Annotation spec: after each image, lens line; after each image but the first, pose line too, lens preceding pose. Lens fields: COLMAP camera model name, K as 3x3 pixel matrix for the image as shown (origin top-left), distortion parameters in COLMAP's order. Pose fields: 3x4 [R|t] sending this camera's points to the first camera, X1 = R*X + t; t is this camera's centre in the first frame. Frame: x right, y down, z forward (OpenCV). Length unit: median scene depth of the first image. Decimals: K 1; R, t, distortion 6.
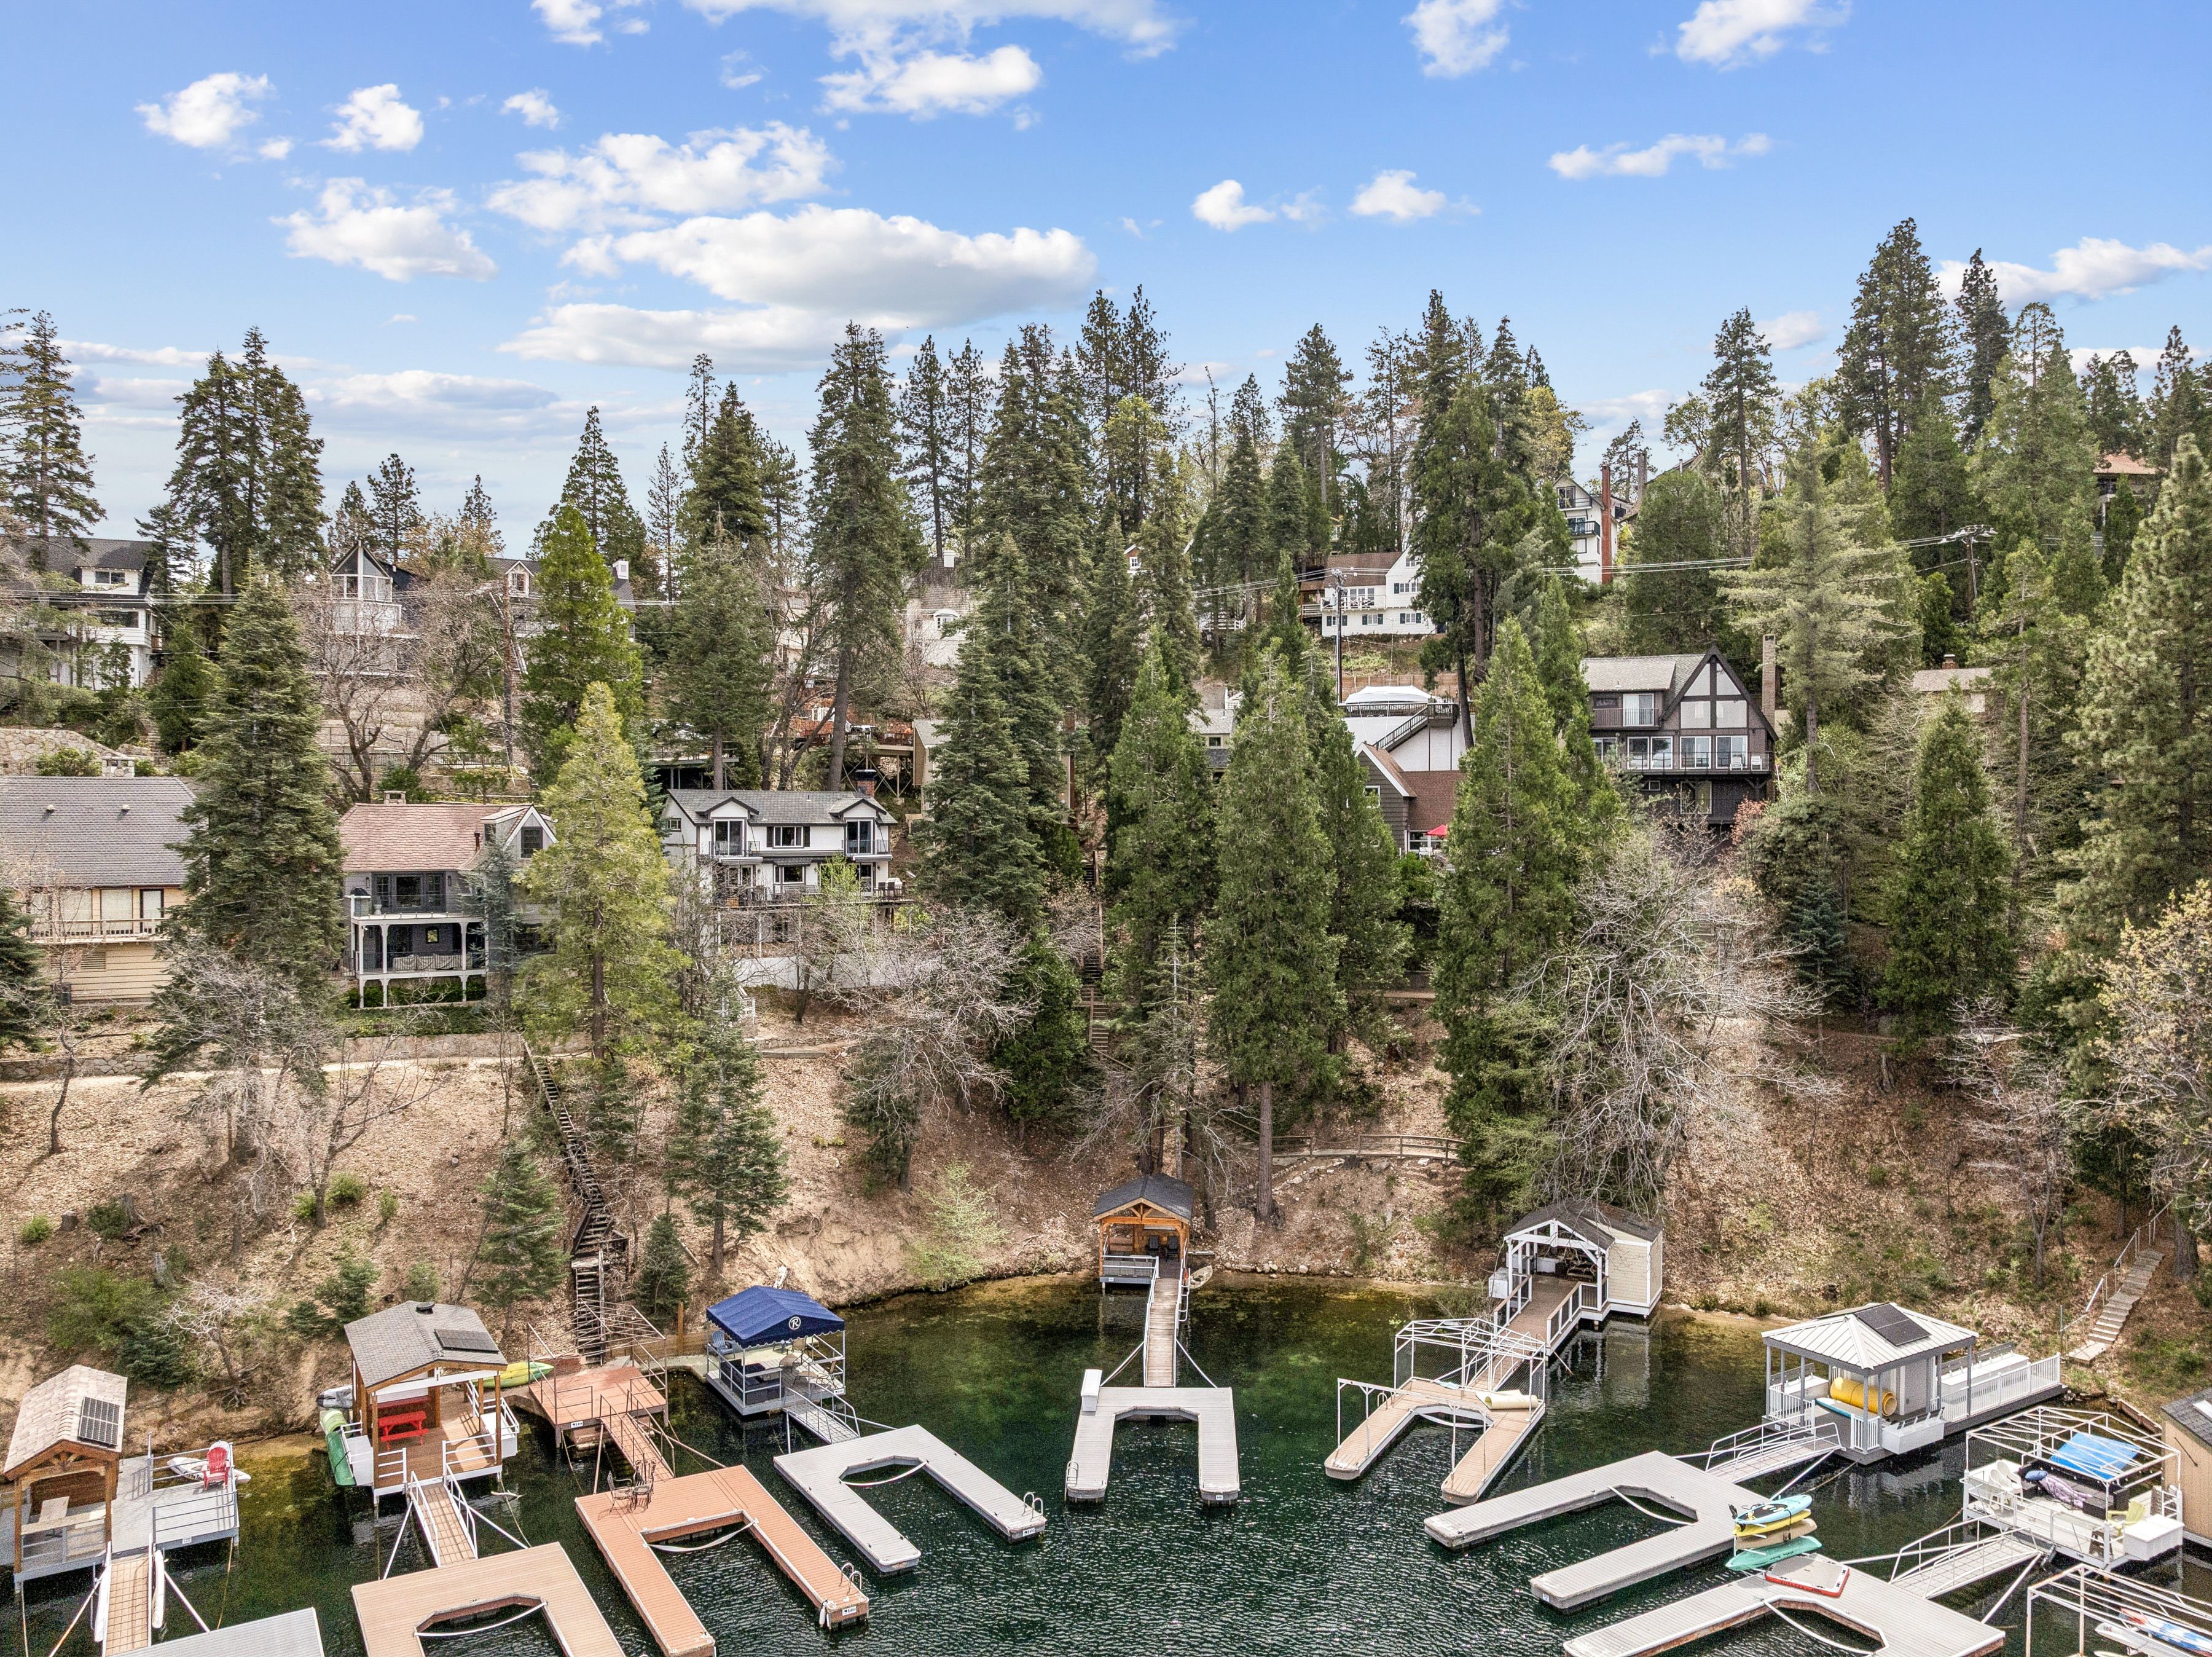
lens RADIAL K [[1600.8, 0, 1116.4], [0, 1600.8, 796.6], [0, 0, 1]] dist [-0.033426, -0.005873]
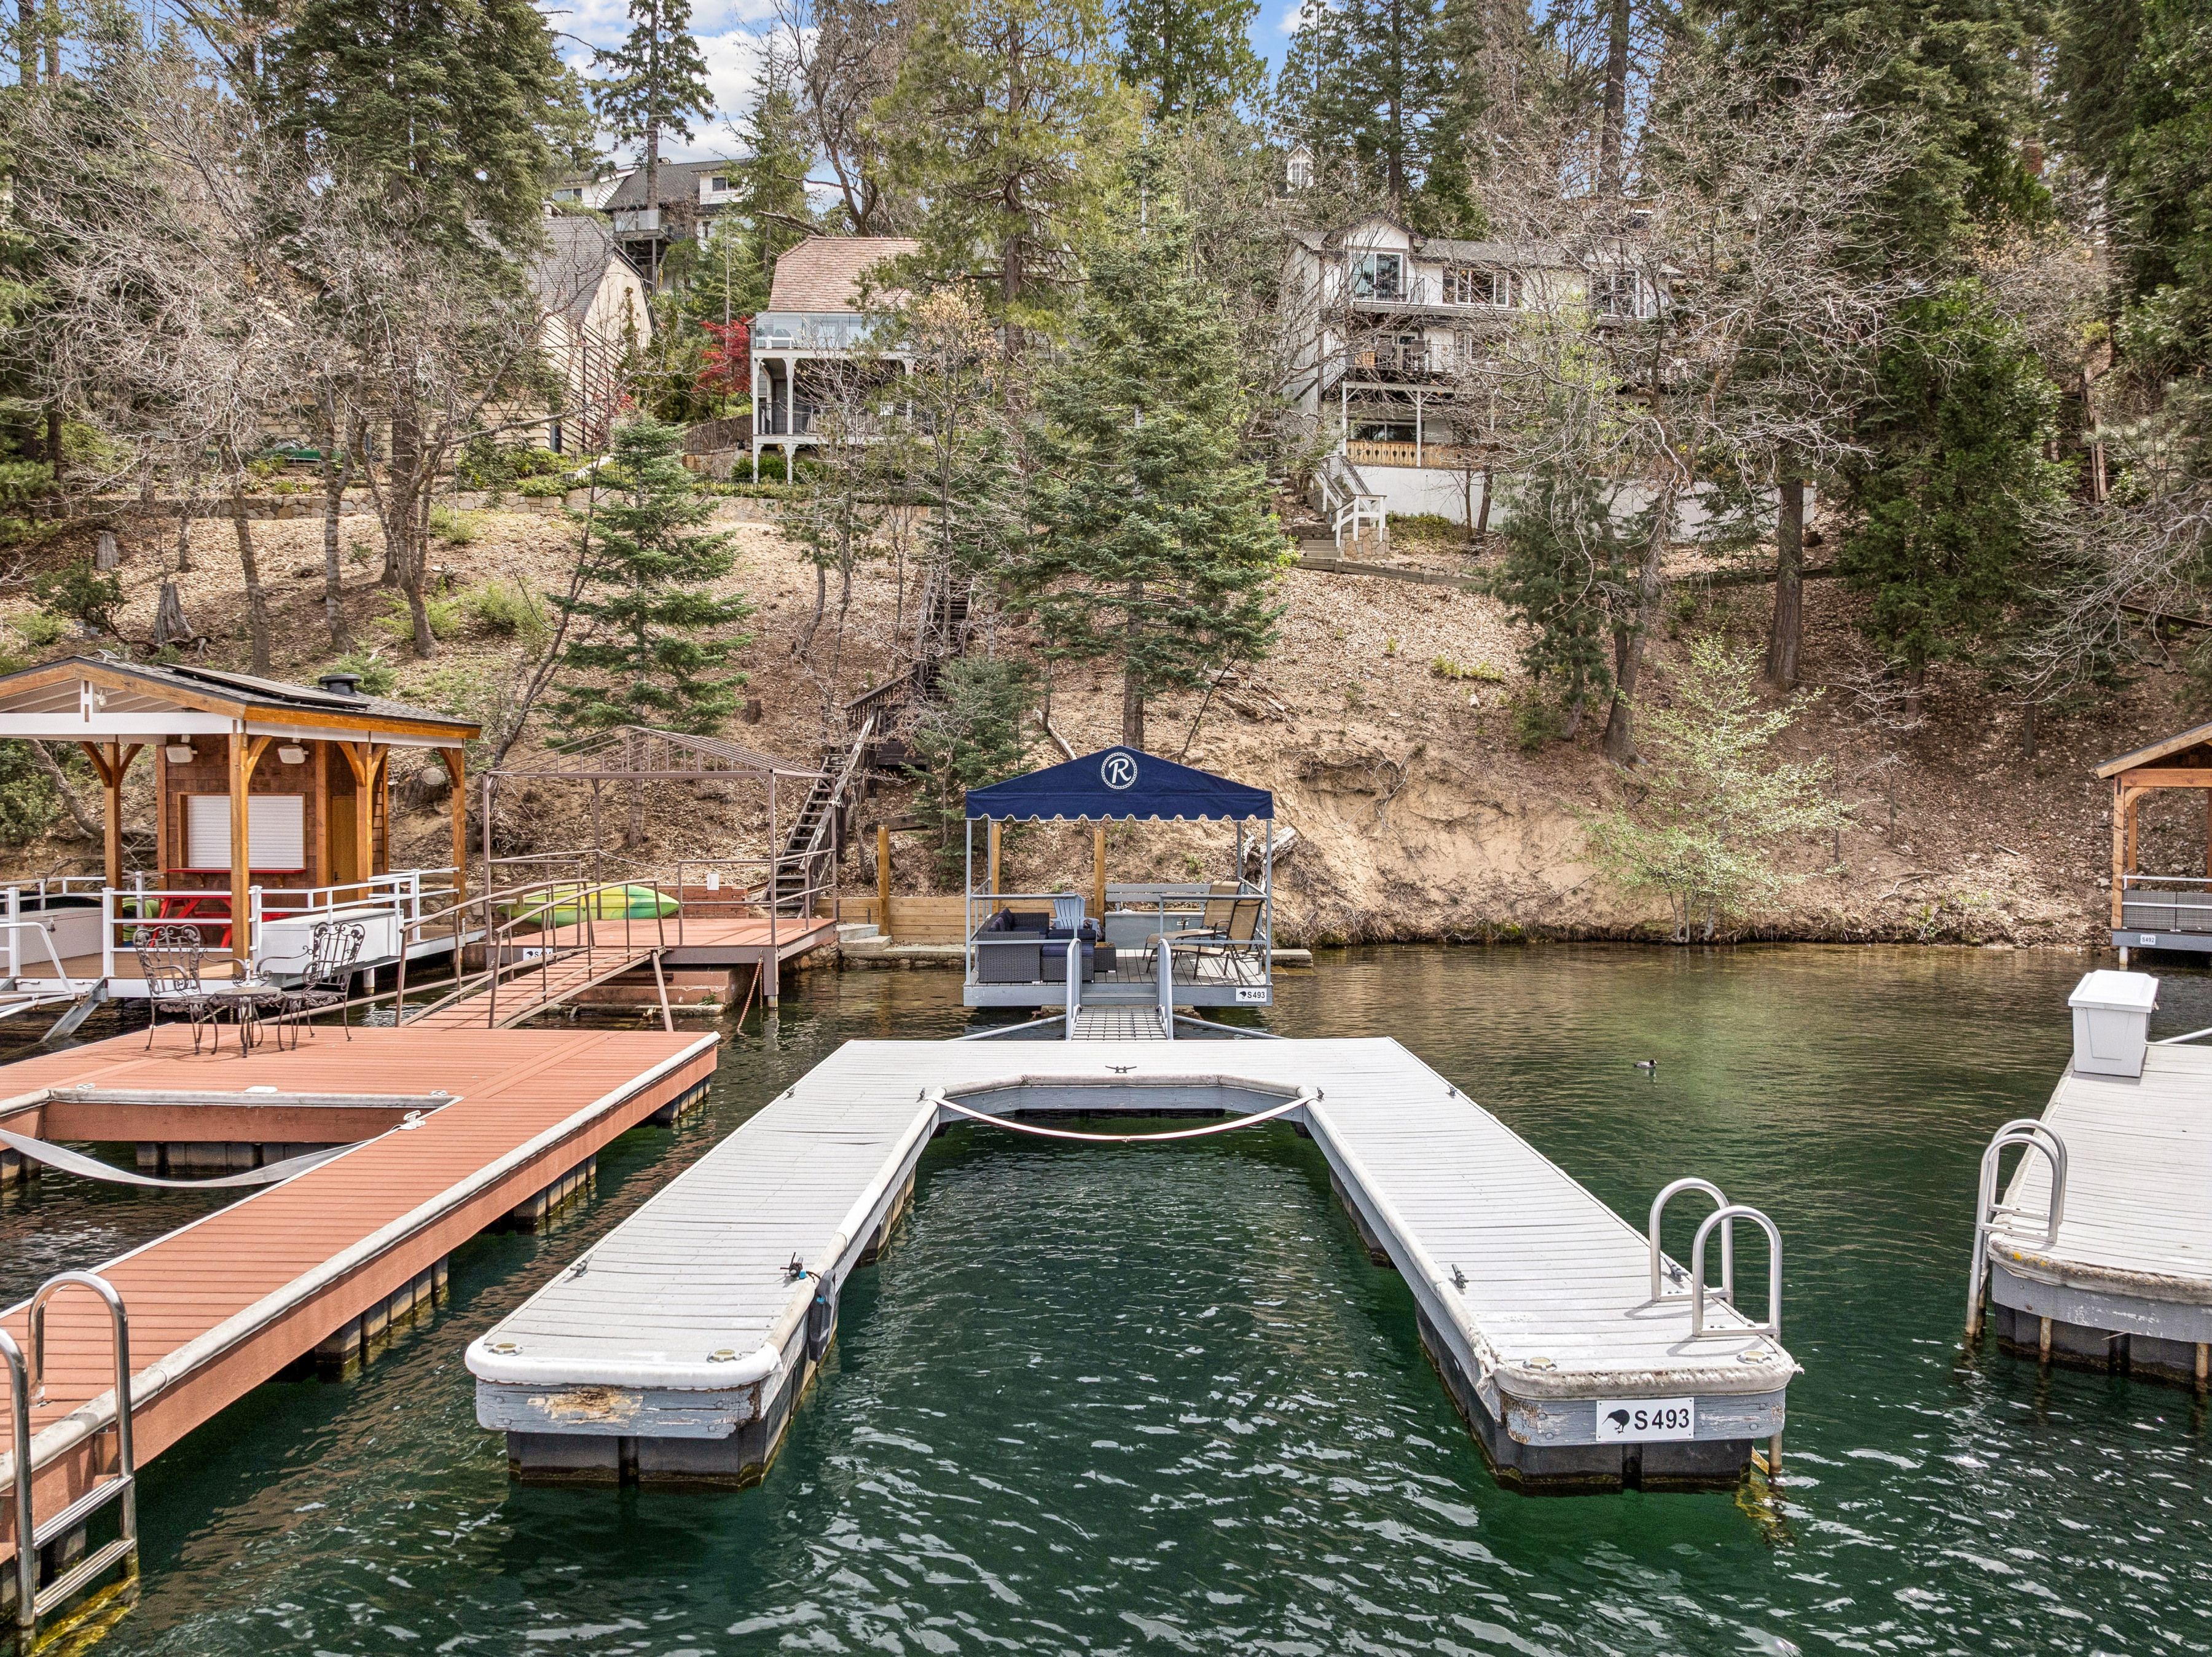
lens RADIAL K [[1600.8, 0, 1116.4], [0, 1600.8, 796.6], [0, 0, 1]] dist [-0.033426, -0.005873]
pose [[0.850147, 0.006644, -0.526504, -0.014373], [-0.003377, 0.999969, 0.007166, 0.262863], [0.526535, -0.004314, 0.850142, 0.553115]]
